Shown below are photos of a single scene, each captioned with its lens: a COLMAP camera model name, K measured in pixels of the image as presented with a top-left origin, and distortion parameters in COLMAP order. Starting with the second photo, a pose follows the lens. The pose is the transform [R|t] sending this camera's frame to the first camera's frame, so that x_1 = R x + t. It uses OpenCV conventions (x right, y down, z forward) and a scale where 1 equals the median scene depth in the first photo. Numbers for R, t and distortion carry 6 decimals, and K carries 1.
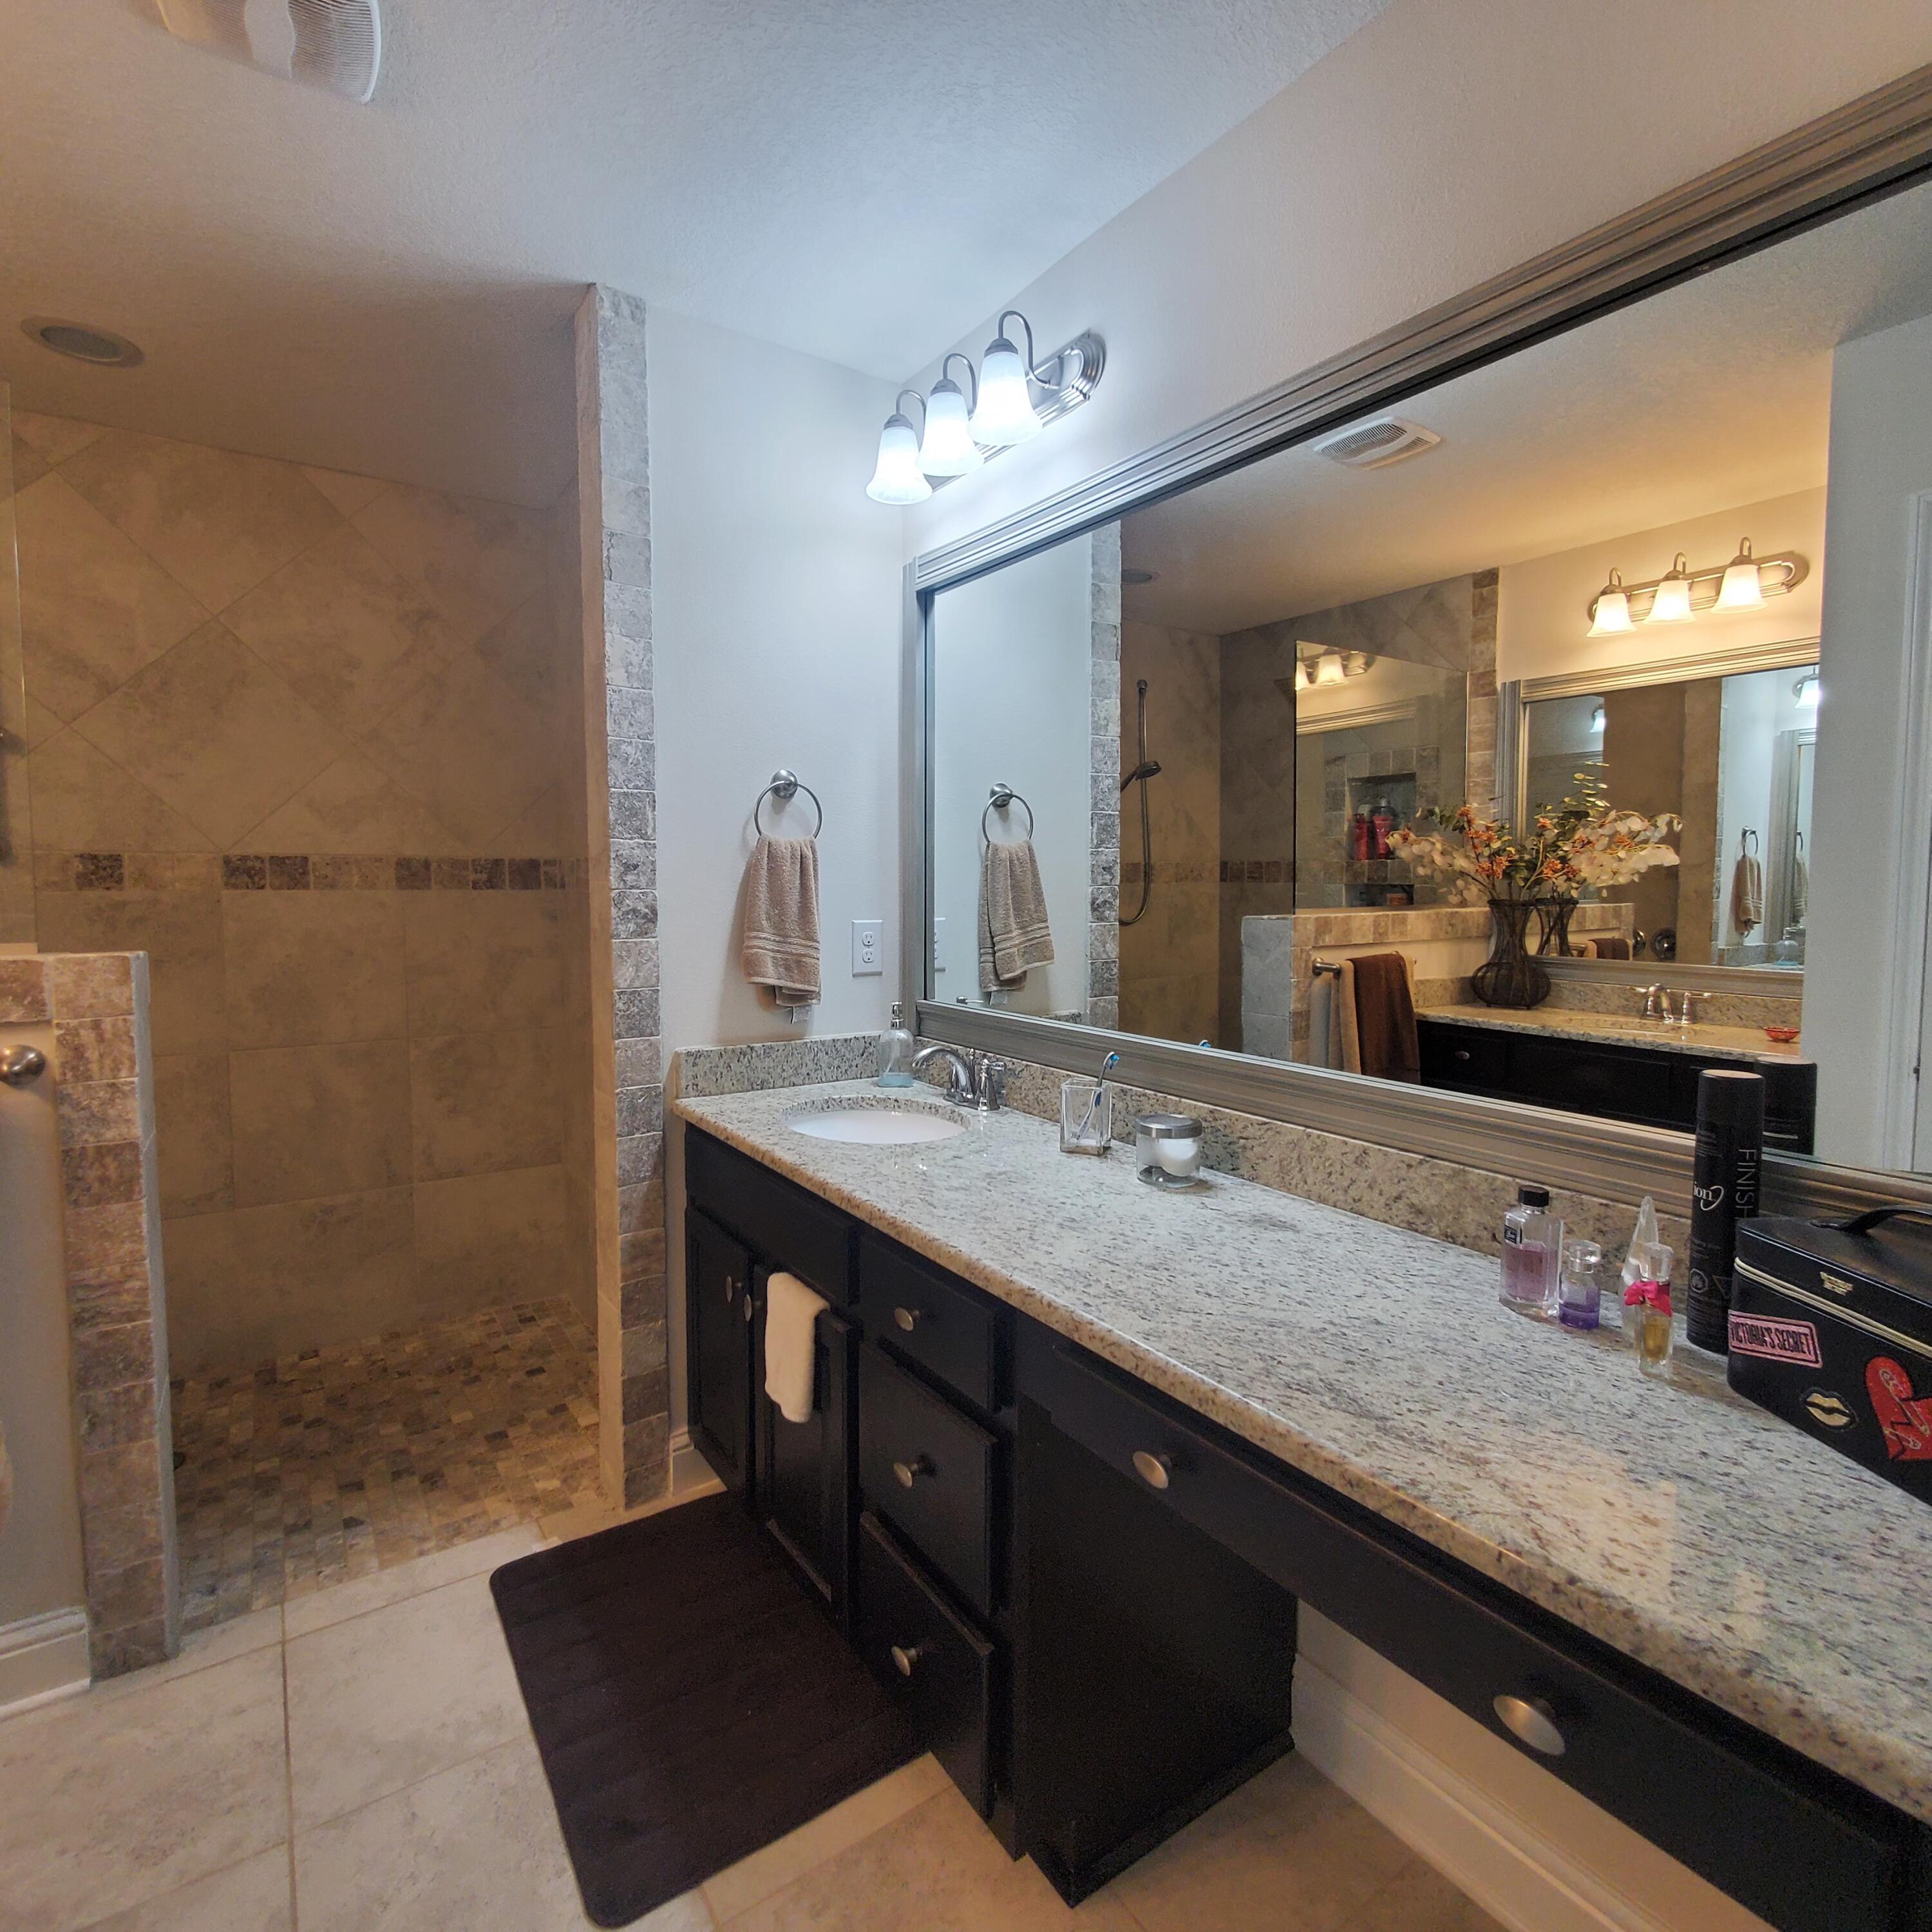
lens RADIAL K [[1023.9, 0, 941.1], [0, 1023.9, 953.3], [0, 0, 1]] dist [0.001788, -0.003394]
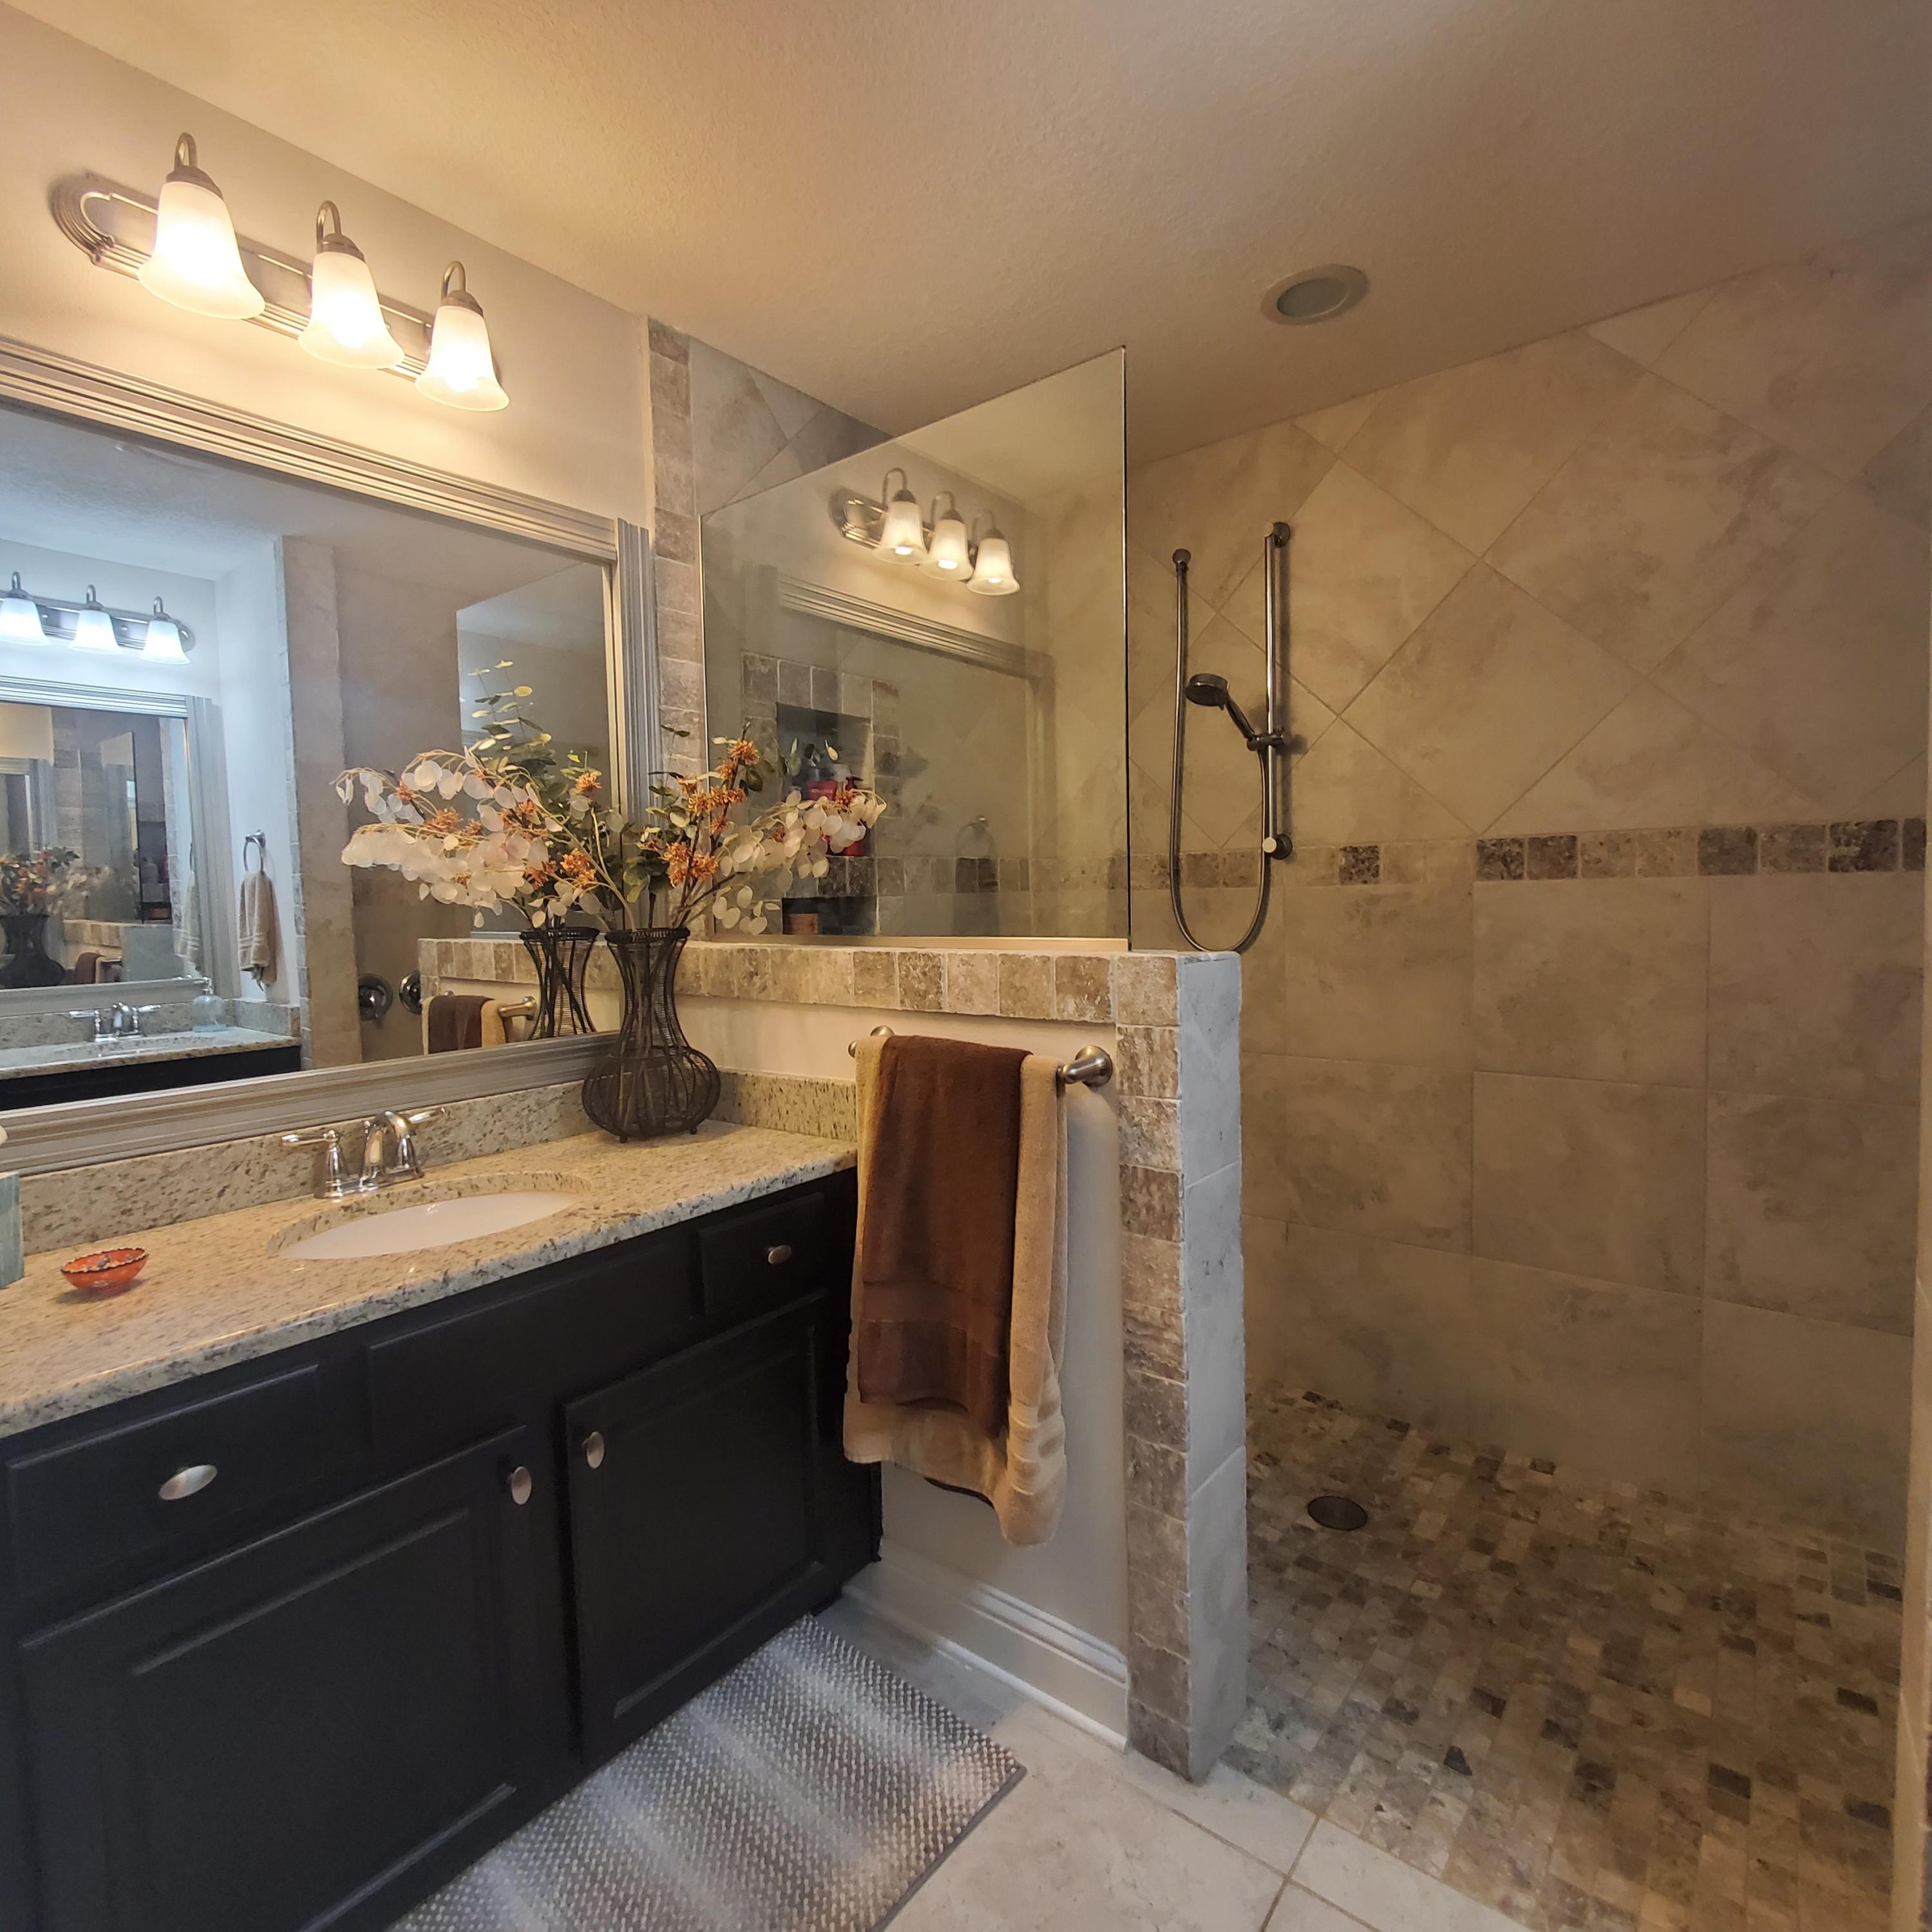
lens RADIAL K [[1023.9, 0, 948.4], [0, 1023.9, 951.3], [0, 0, 1]] dist [0.001788, -0.003394]
pose [[0.301266, 0.042253, -0.952604, -0.021257], [-0.039492, 0.998713, 0.031808, -0.014540], [0.952722, 0.028038, 0.302547, 0.352996]]
